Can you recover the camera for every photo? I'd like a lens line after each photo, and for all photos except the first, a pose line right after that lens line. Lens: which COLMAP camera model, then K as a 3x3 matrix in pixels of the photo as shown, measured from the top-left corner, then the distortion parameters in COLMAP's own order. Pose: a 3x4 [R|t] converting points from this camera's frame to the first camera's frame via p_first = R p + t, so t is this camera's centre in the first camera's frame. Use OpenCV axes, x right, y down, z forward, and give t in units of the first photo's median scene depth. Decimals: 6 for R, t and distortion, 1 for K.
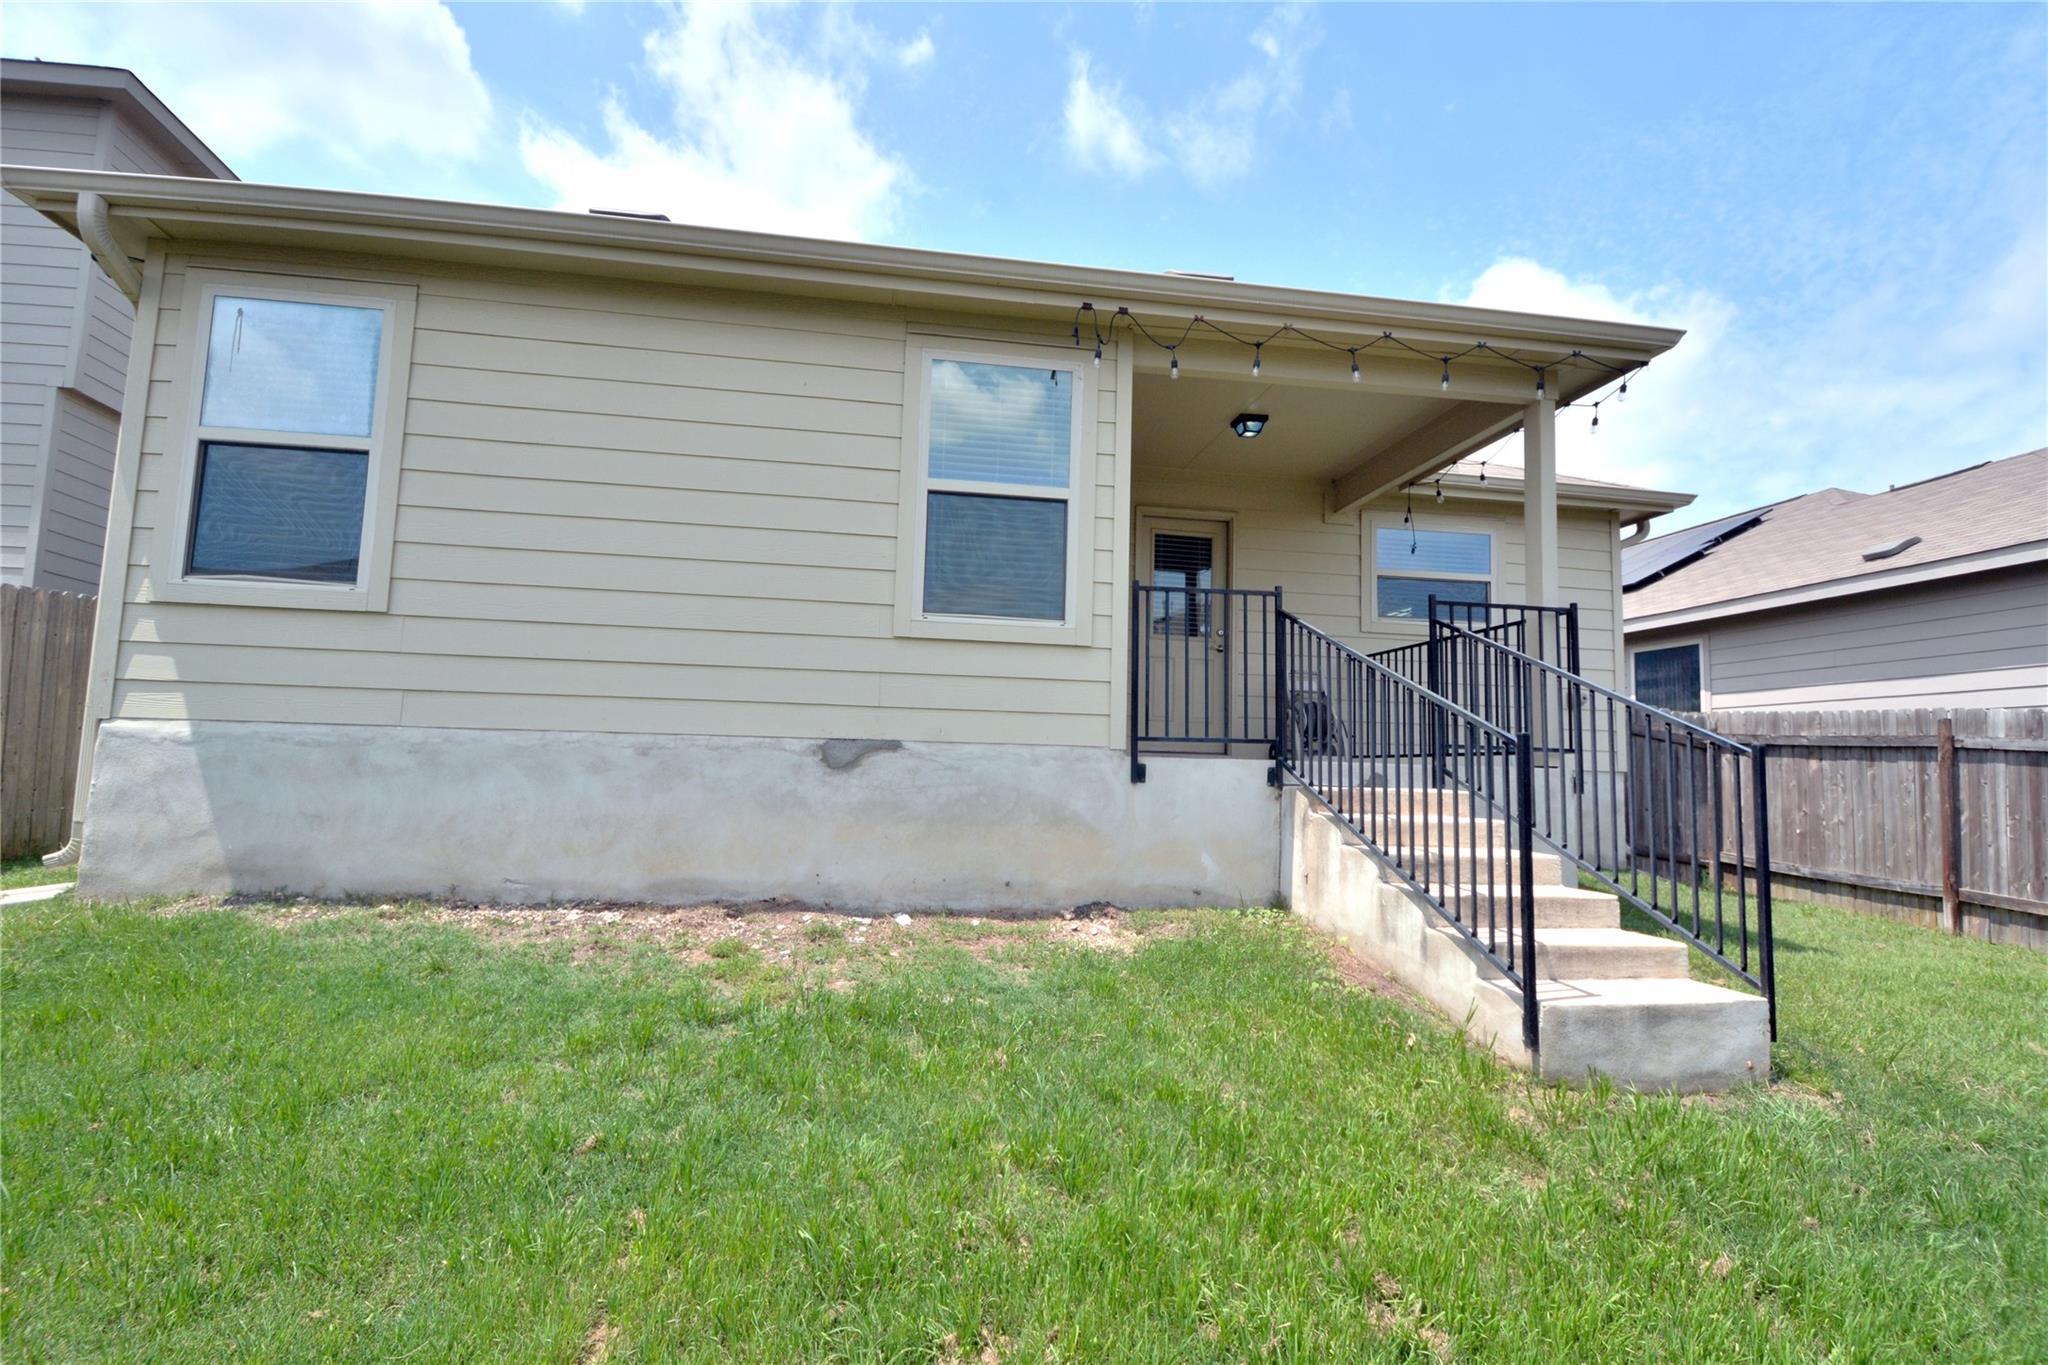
lens RADIAL K [[1003.7, 0, 1023.7], [0, 1003.7, 680.1], [0, 0, 1]] dist [0.002632, -0.017331]
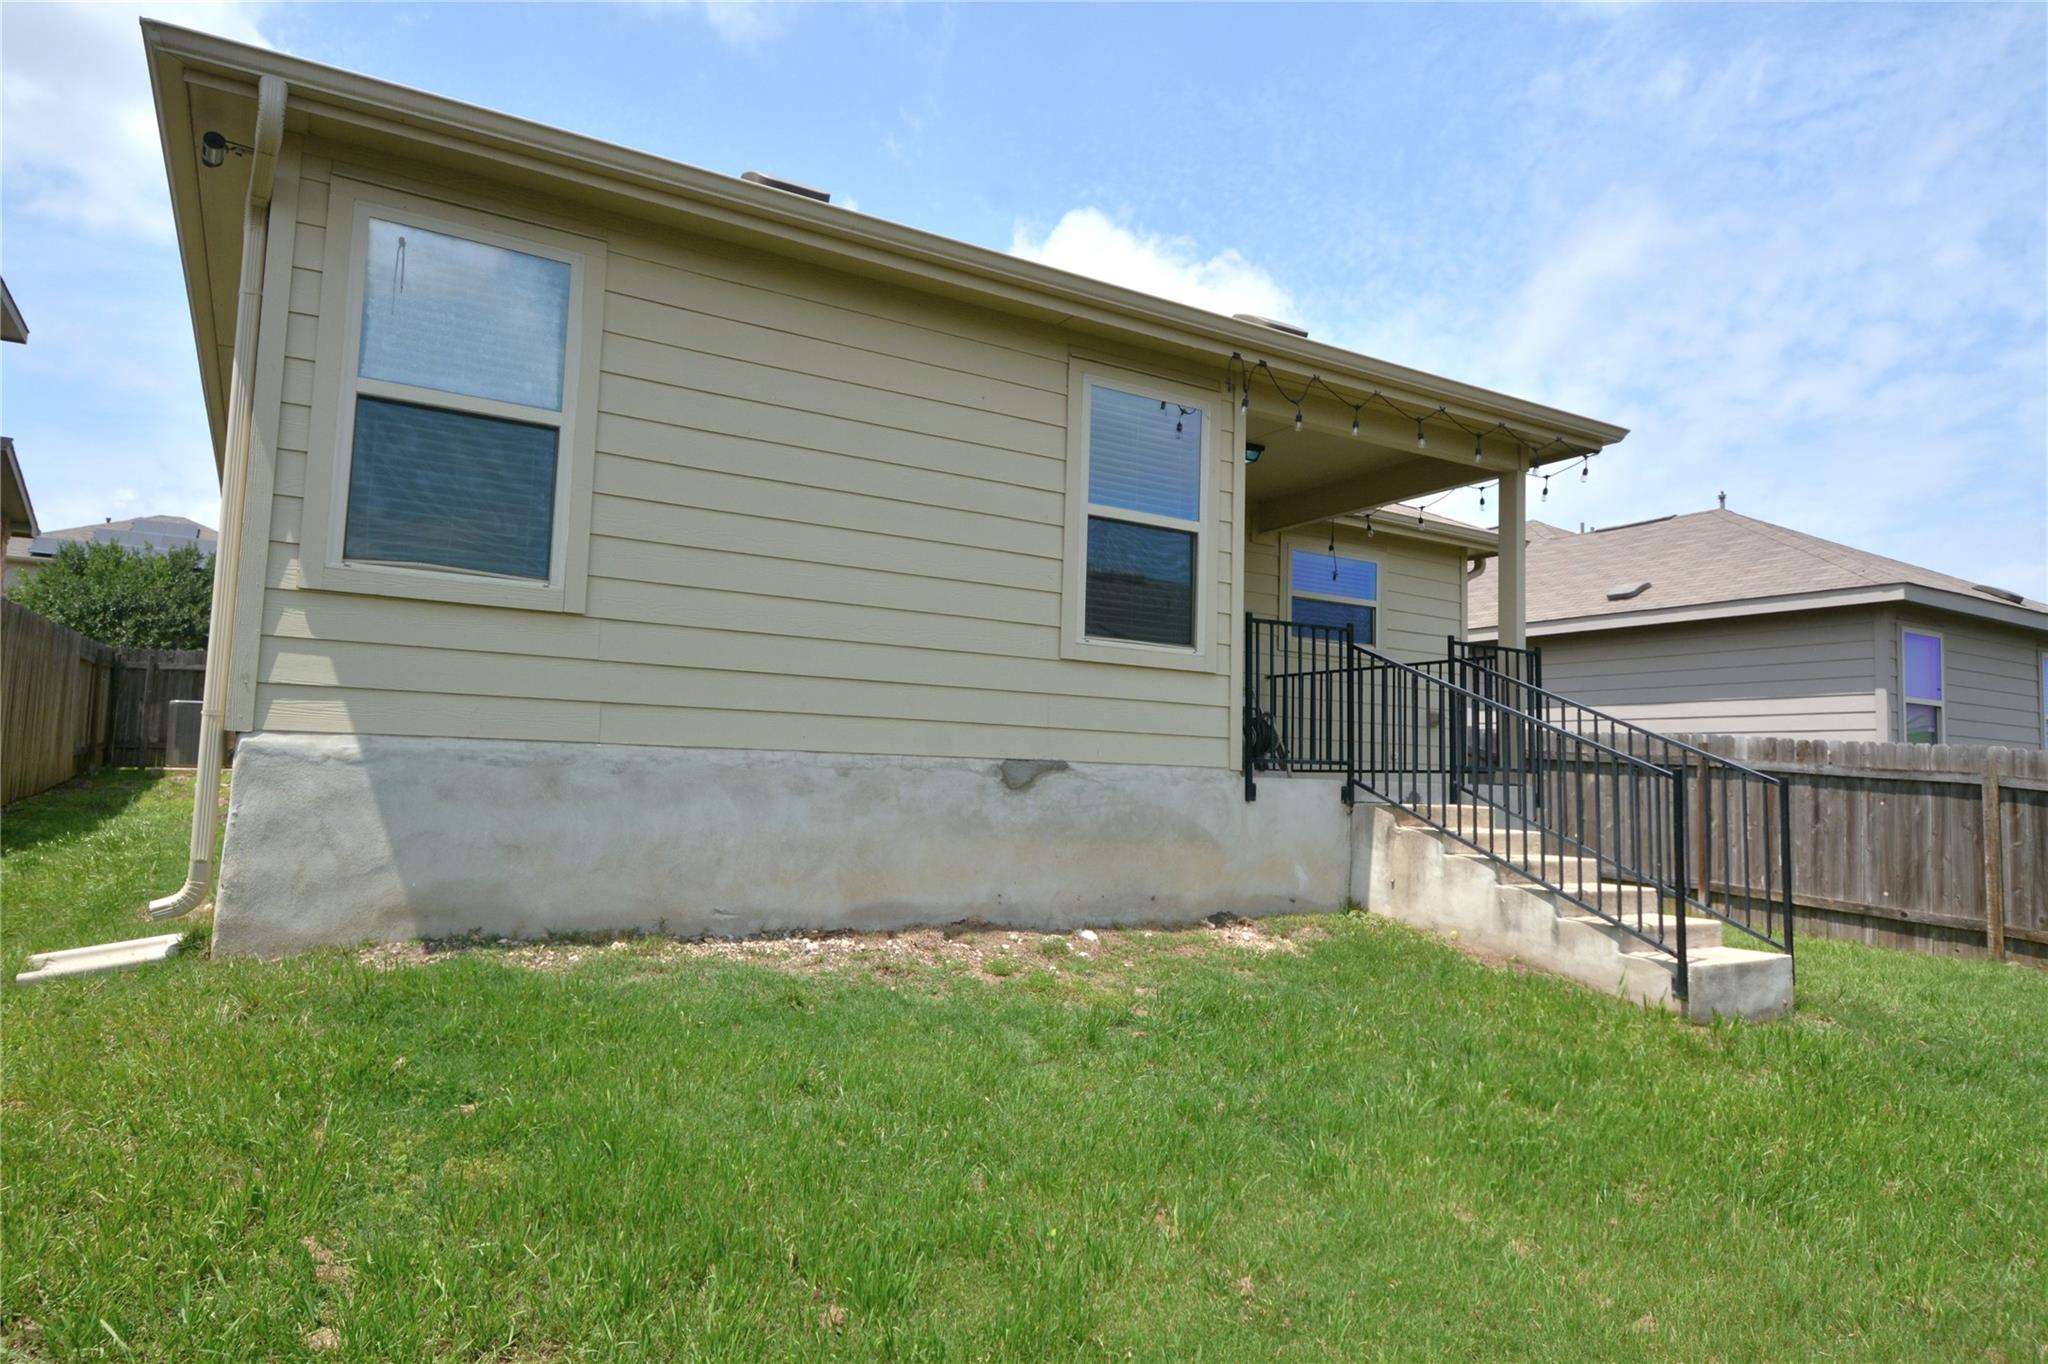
lens RADIAL K [[1234.9, 0, 1022.8], [0, 1234.9, 679.5], [0, 0, 1]] dist [-0.004112, -0.001450]
pose [[0.927185, 0.031930, 0.373241, -0.668403], [-0.038520, 0.999206, 0.010209, -0.035408], [-0.372618, -0.023843, 0.927678, -0.151336]]
